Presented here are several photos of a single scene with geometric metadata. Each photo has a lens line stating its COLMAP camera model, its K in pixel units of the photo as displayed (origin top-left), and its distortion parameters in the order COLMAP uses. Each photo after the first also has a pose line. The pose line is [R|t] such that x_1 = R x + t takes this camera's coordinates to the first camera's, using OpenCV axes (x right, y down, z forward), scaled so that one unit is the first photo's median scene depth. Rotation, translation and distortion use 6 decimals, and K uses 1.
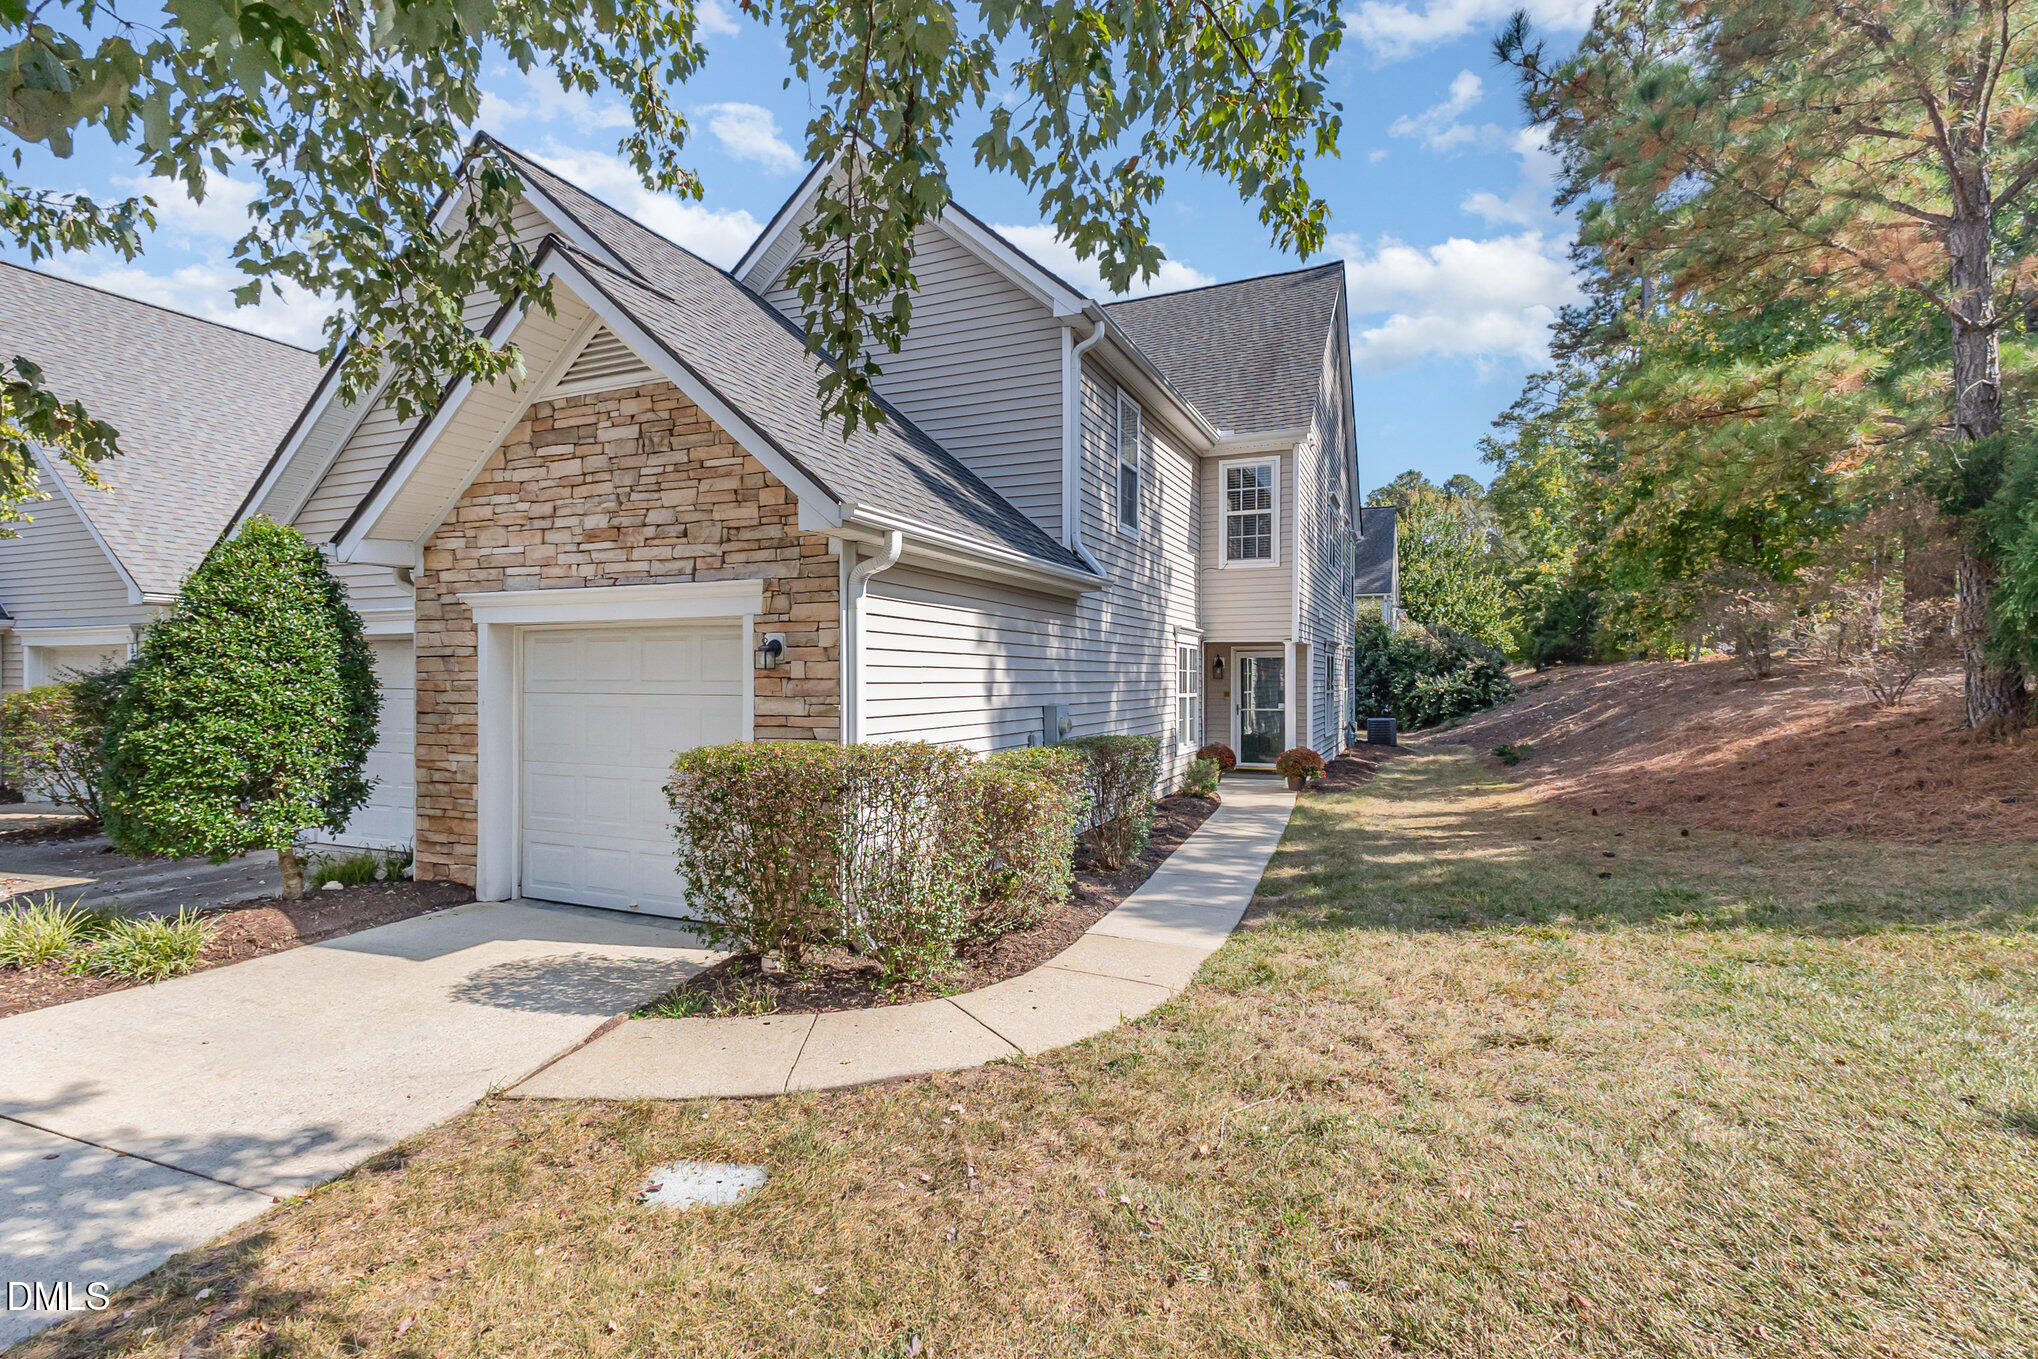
lens RADIAL K [[948.9, 0, 1019.9], [0, 948.9, 681.9], [0, 0, 1]] dist [0.001380, 0.000332]
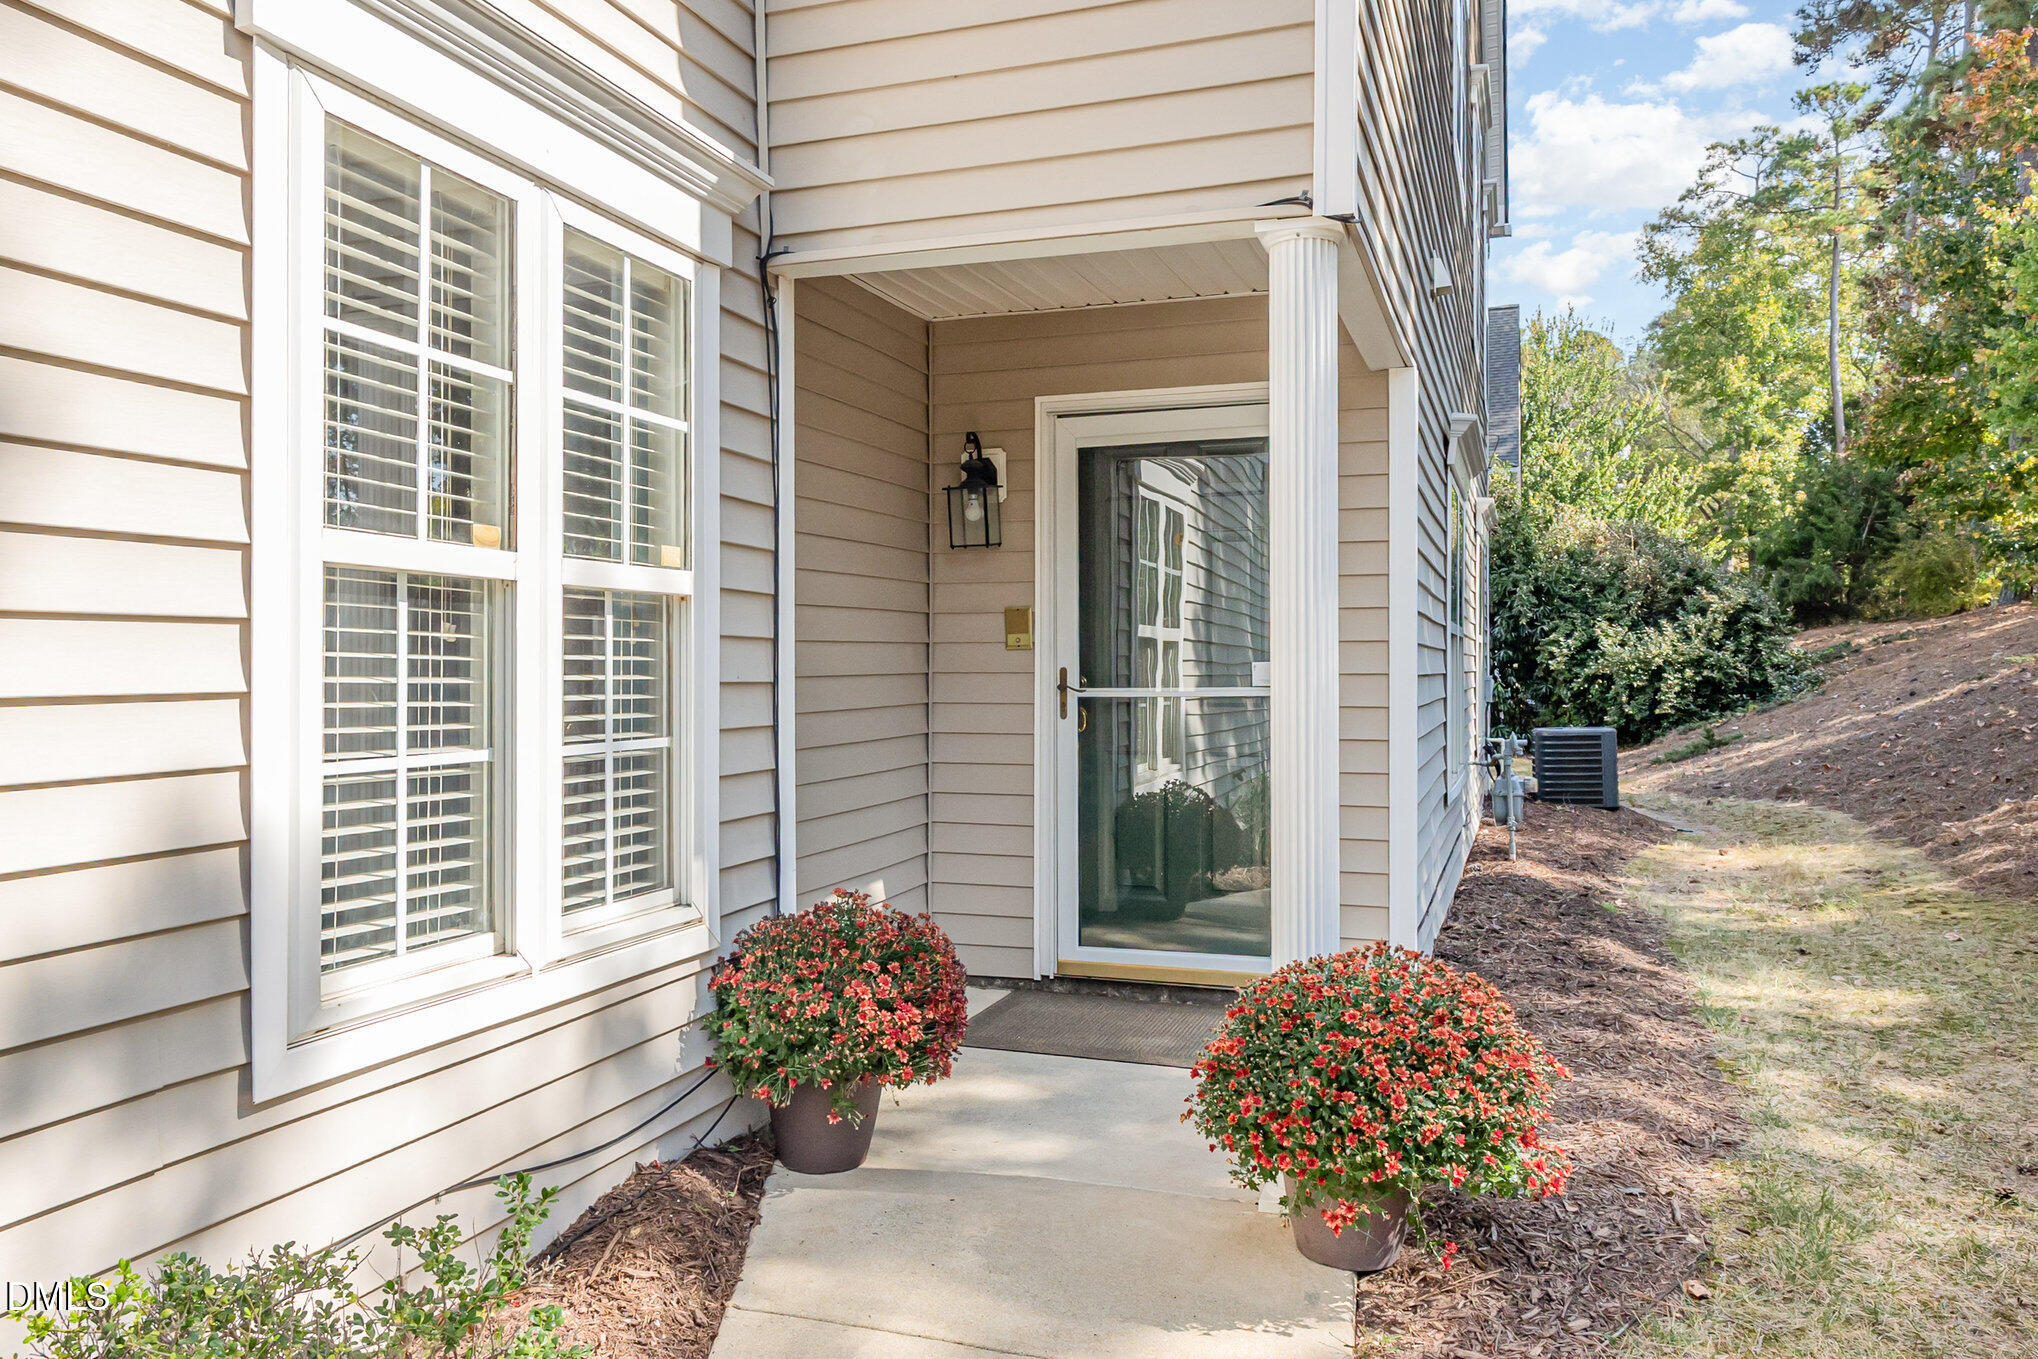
lens RADIAL K [[1449.8, 0, 1022.8], [0, 1449.8, 660.2], [0, 0, 1]] dist [0.030220, 0.004353]
pose [[0.997002, -0.006911, 0.077062, 0.137845], [0.007663, 0.999926, -0.009475, 0.017409], [-0.076990, 0.010038, 0.996981, 0.480250]]
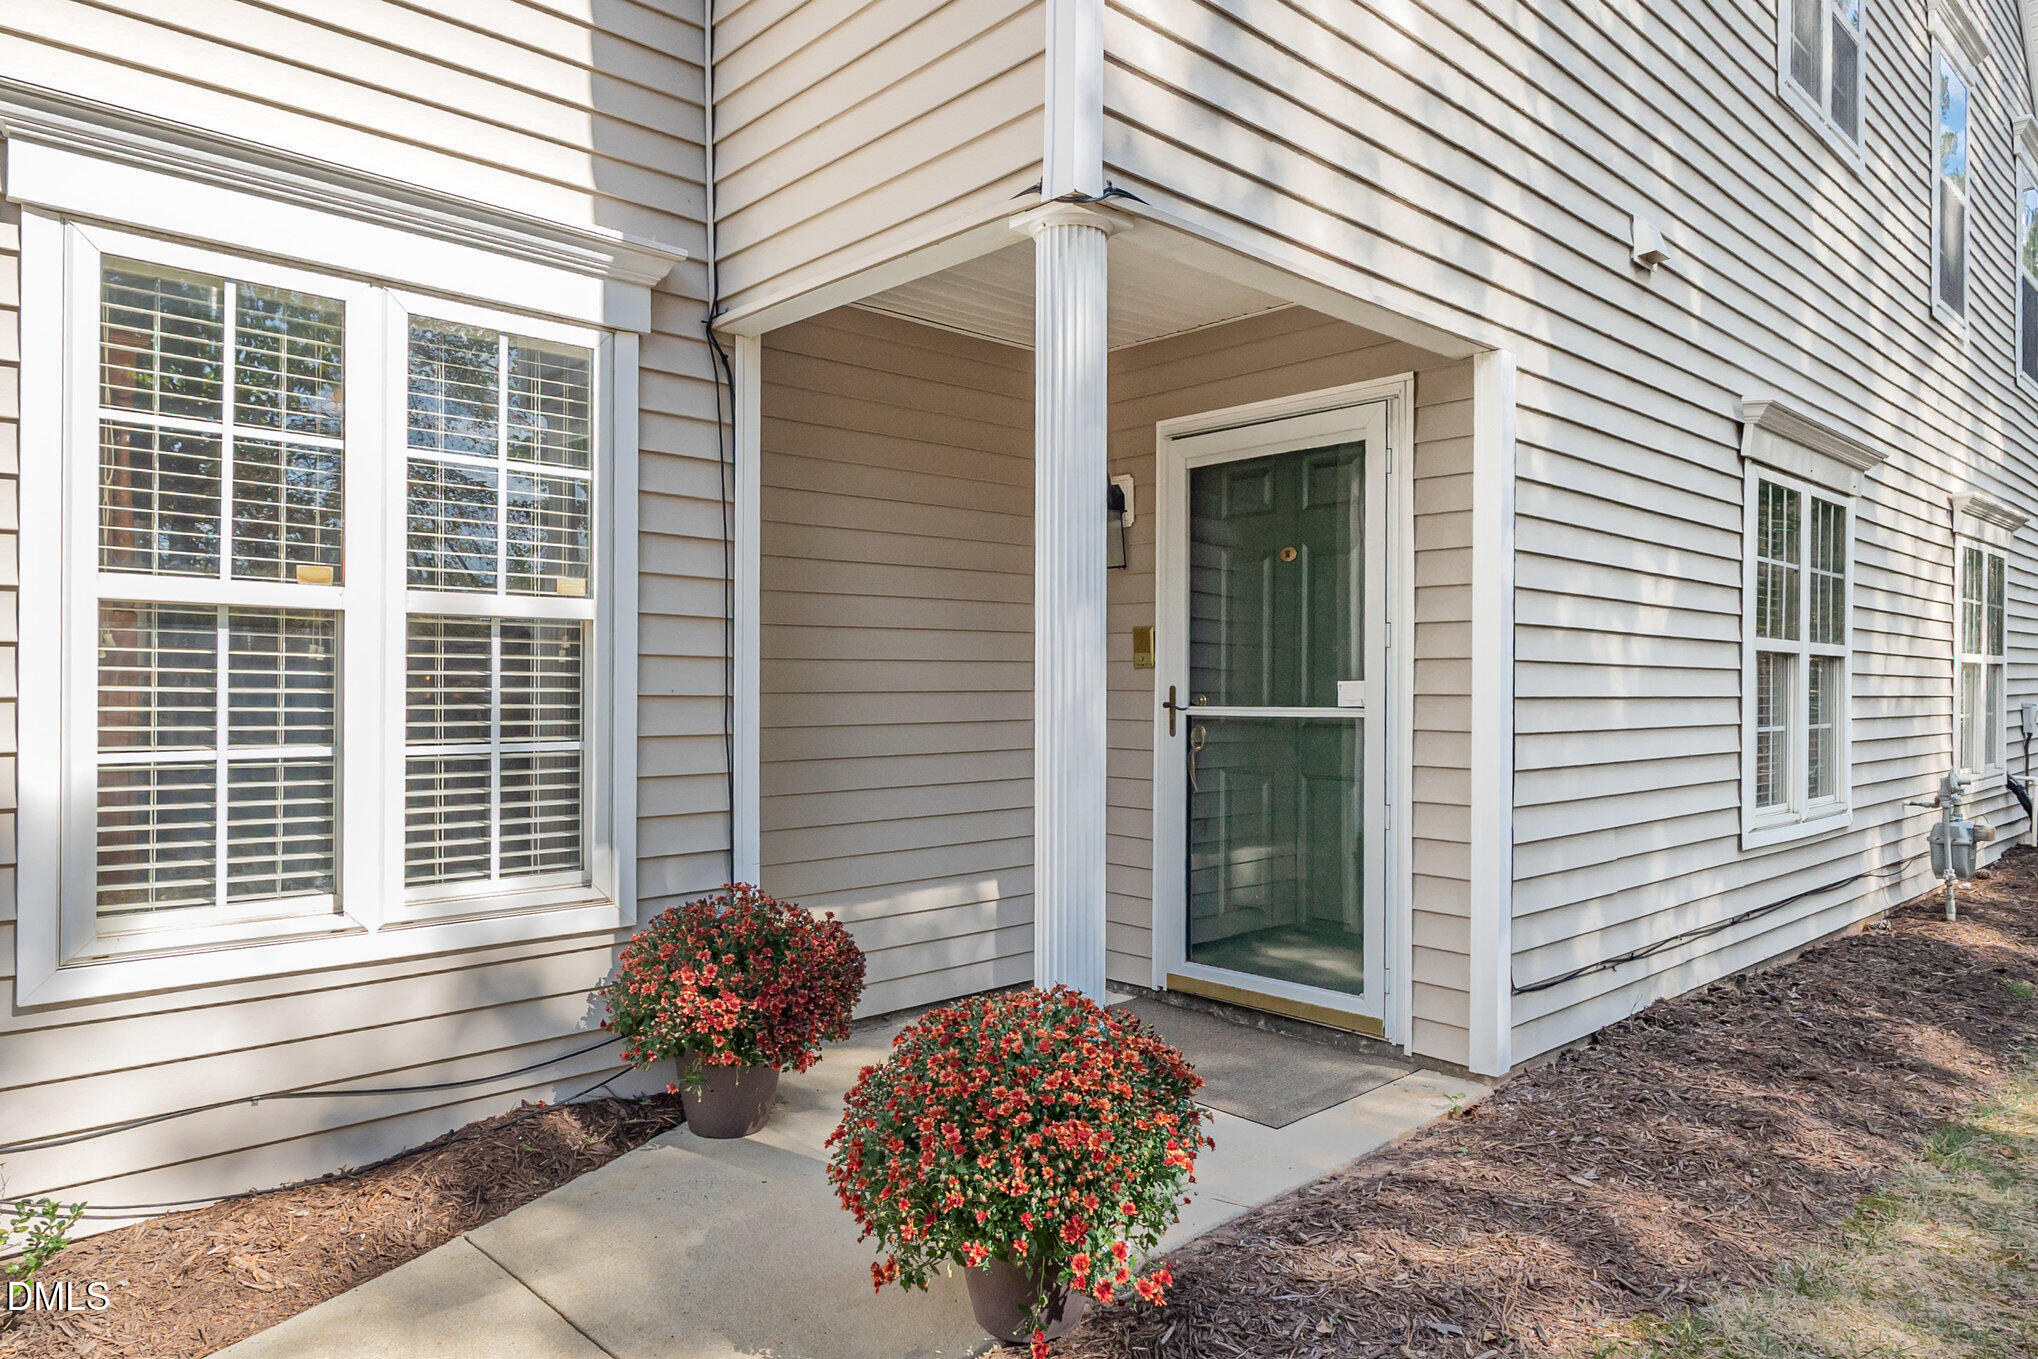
lens RADIAL K [[1263.7, 0, 1012.0], [0, 1263.7, 686.3], [0, 0, 1]] dist [0.023984, -0.006289]
pose [[0.917577, -0.001083, -0.397556, 0.217895], [-0.001565, 0.999979, -0.006336, 0.017805], [0.397554, 0.006437, 0.917556, 0.511390]]
